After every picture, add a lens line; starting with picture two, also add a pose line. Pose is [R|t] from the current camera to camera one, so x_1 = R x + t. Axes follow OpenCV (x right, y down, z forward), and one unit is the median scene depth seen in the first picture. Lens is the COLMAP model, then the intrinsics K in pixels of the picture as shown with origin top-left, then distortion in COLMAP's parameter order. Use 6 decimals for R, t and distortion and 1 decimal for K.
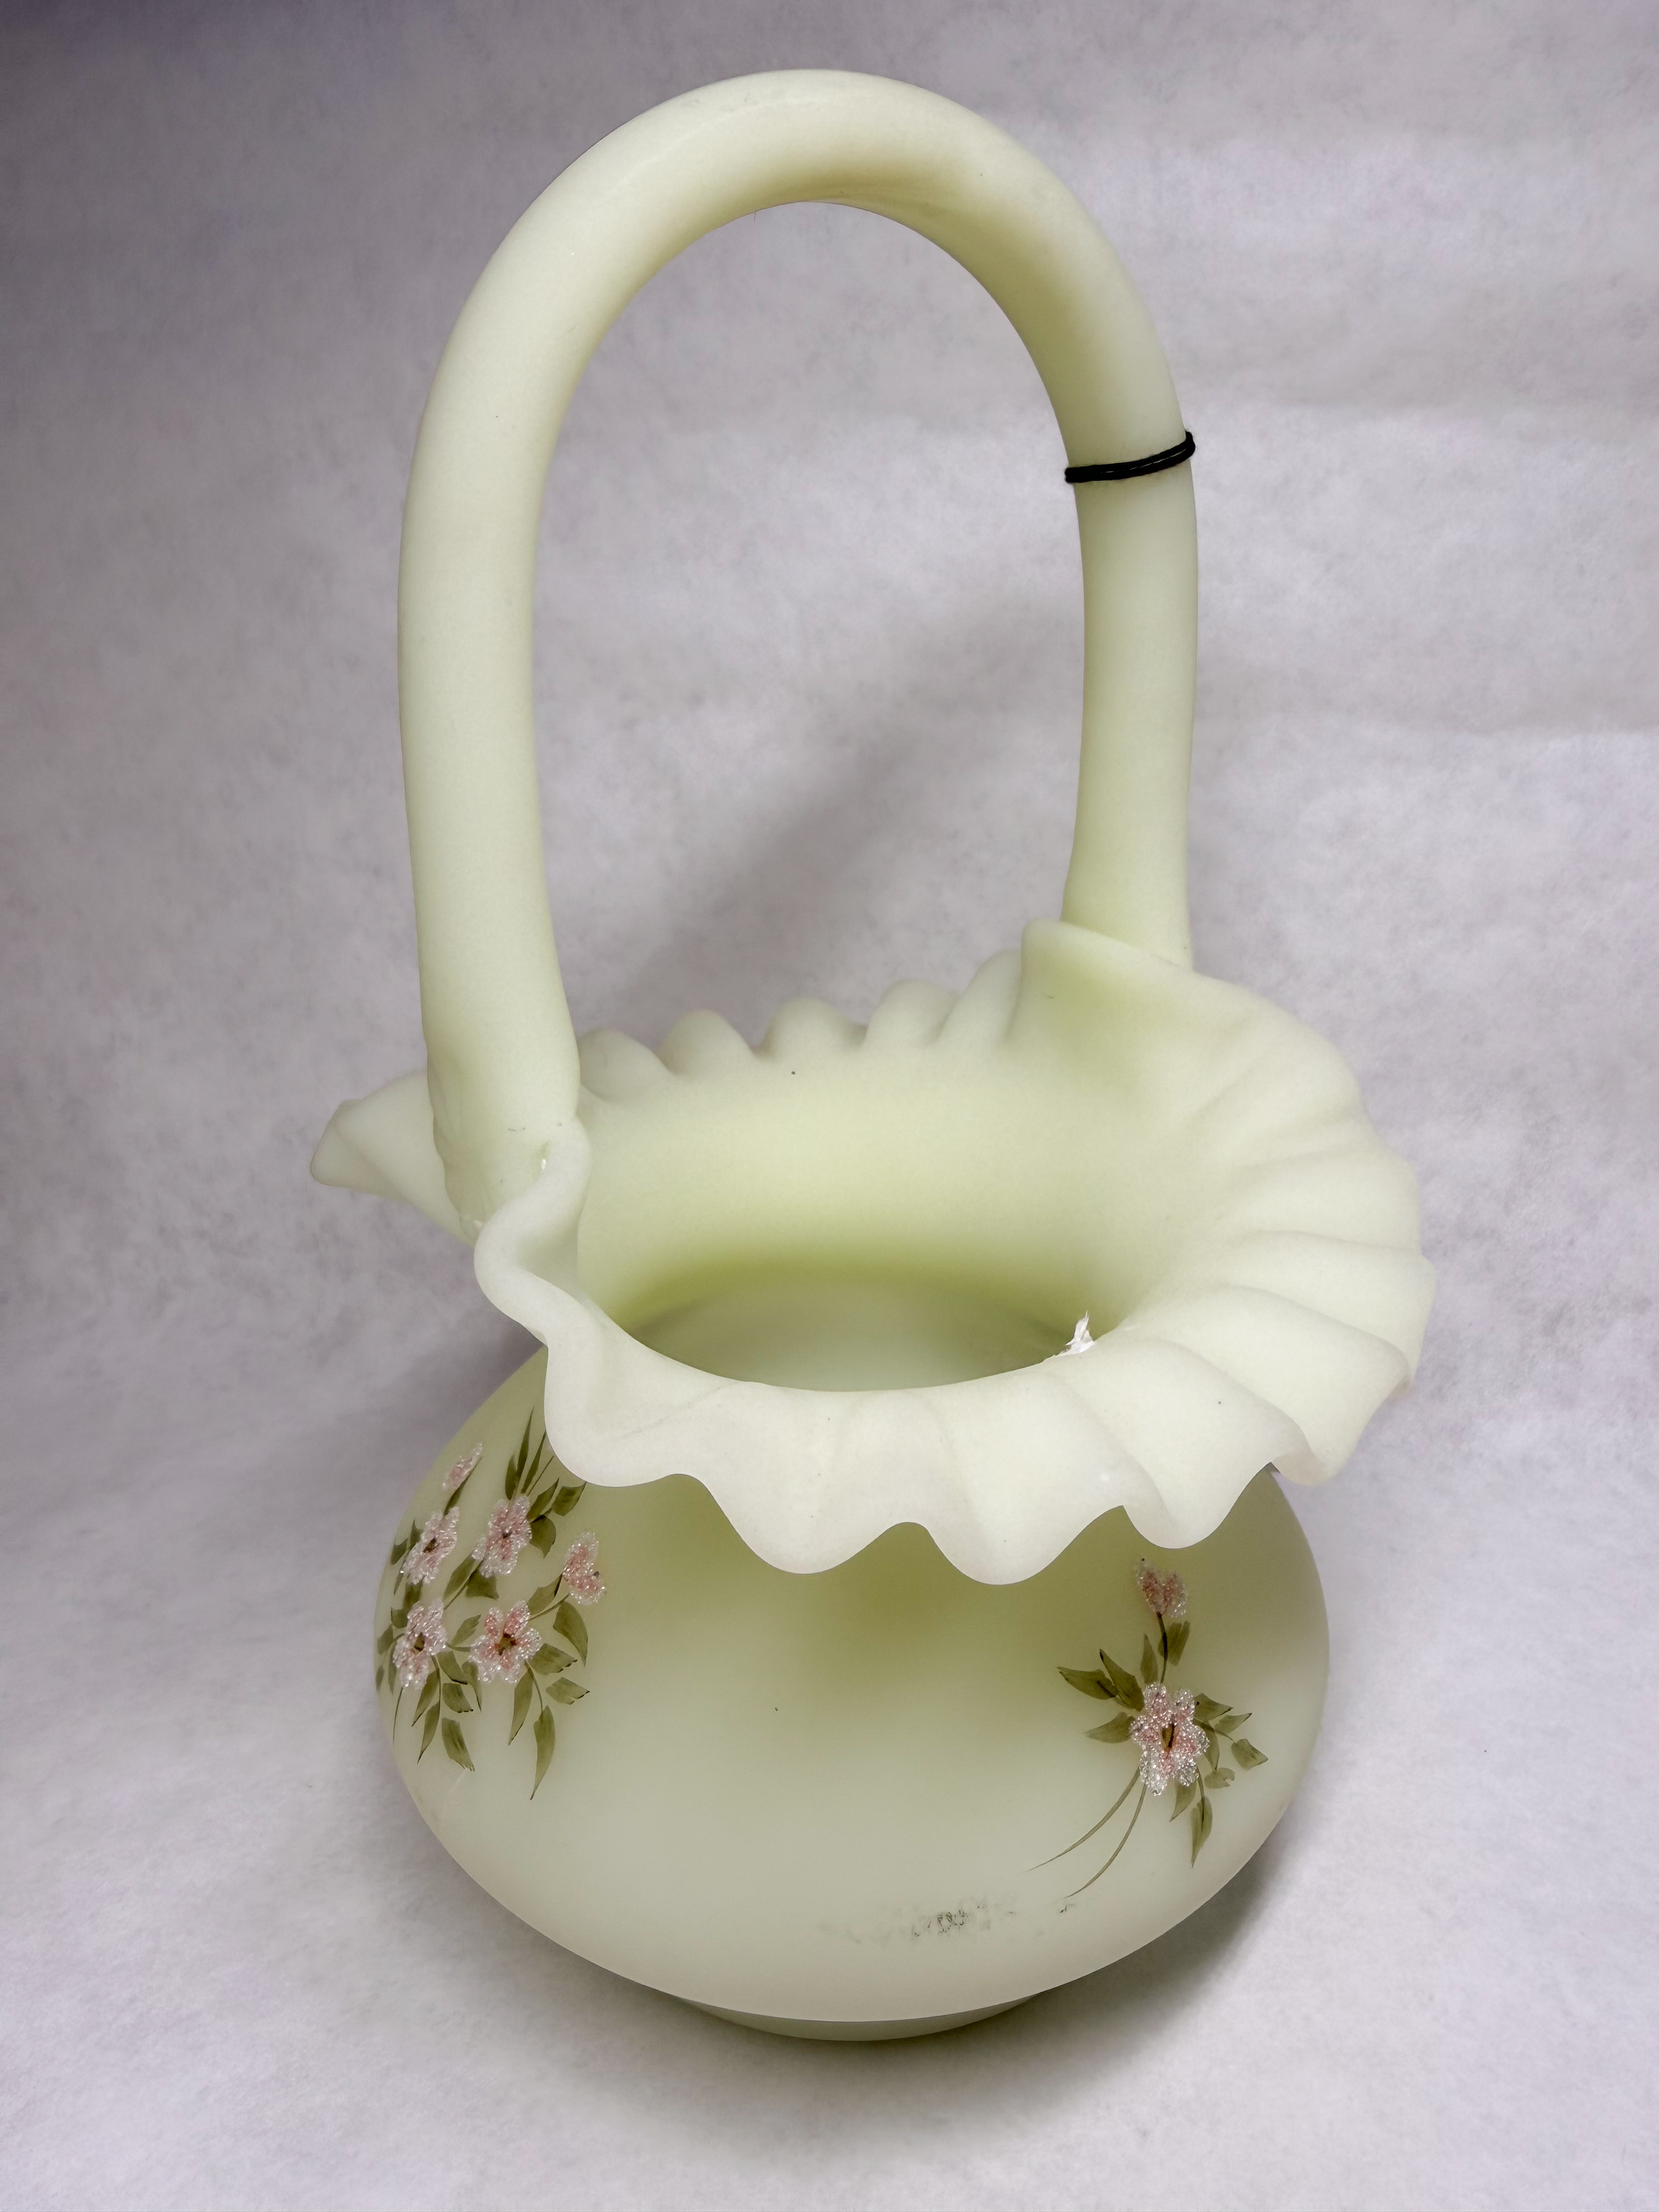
lens RADIAL K [[1550.4, 0, 838.5], [0, 1550.4, 1015.6], [0, 0, 1]] dist [-0.006389, -0.013465]
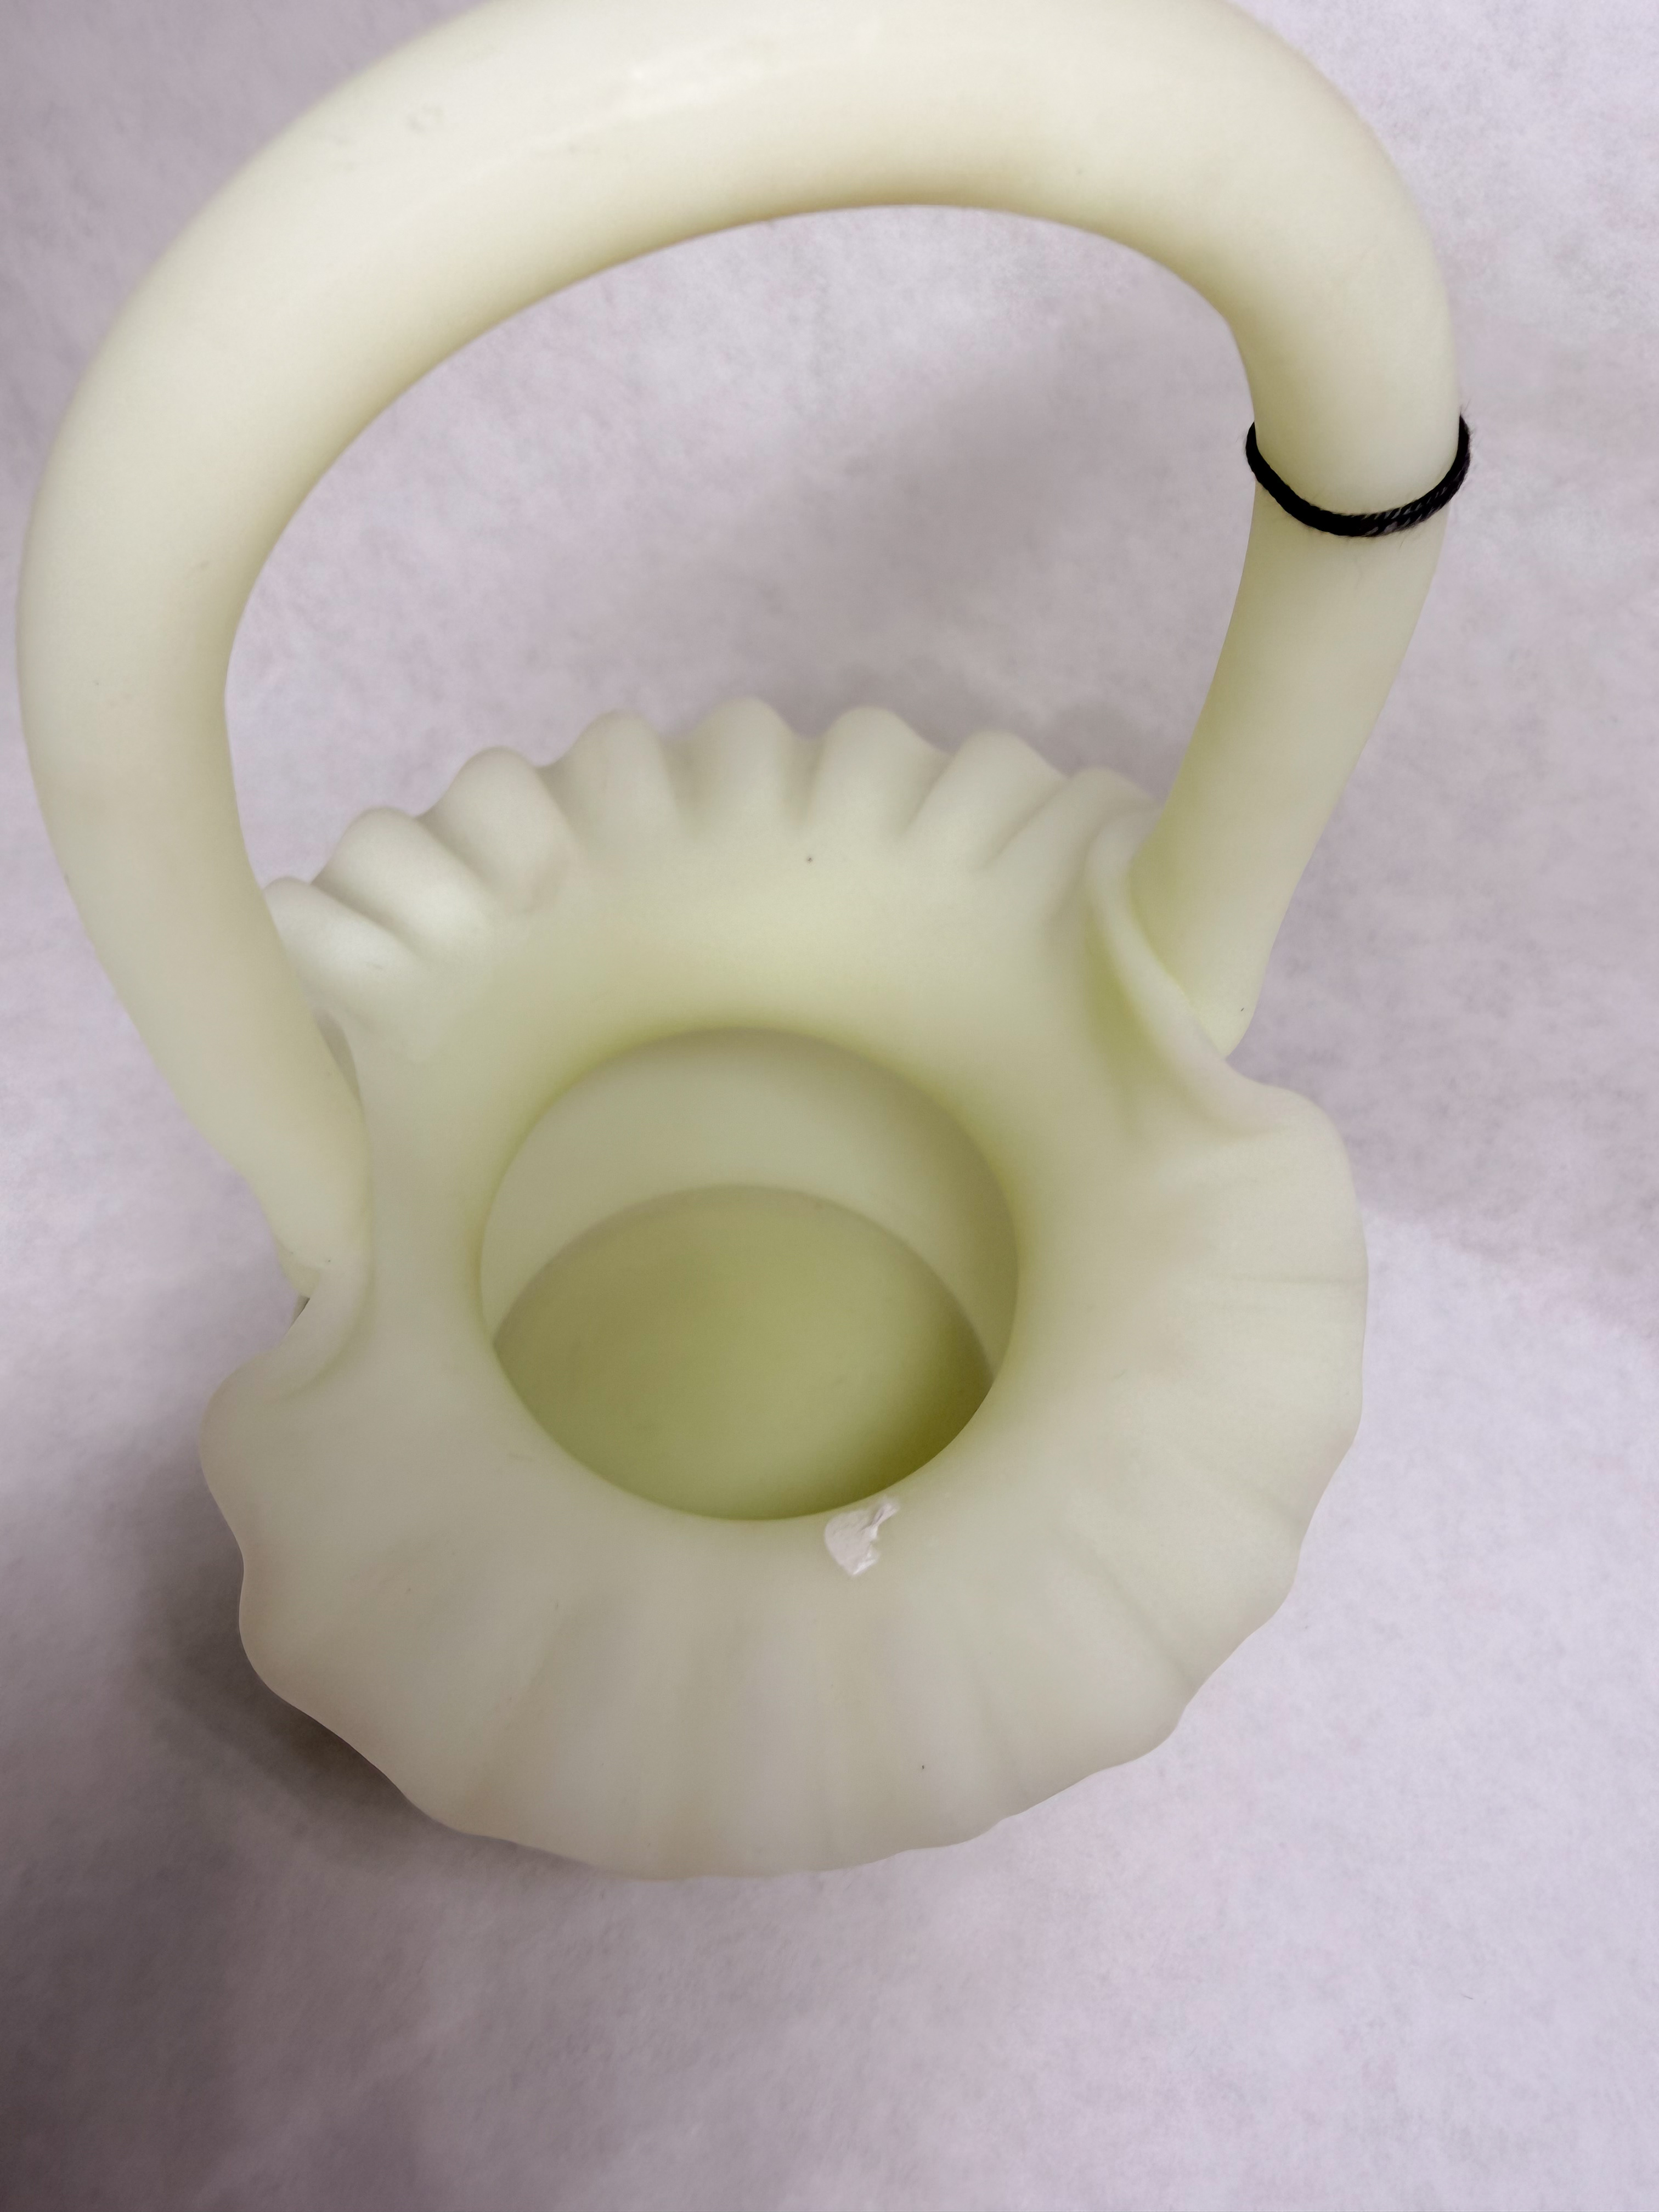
lens RADIAL K [[1550.4, 0, 838.5], [0, 1550.4, 1015.6], [0, 0, 1]] dist [-0.006389, -0.013465]
pose [[0.949056, 0.296442, -0.106839, 0.083081], [-0.179793, 0.787883, 0.588995, -0.318094], [0.258779, -0.539780, 0.801044, 0.230152]]
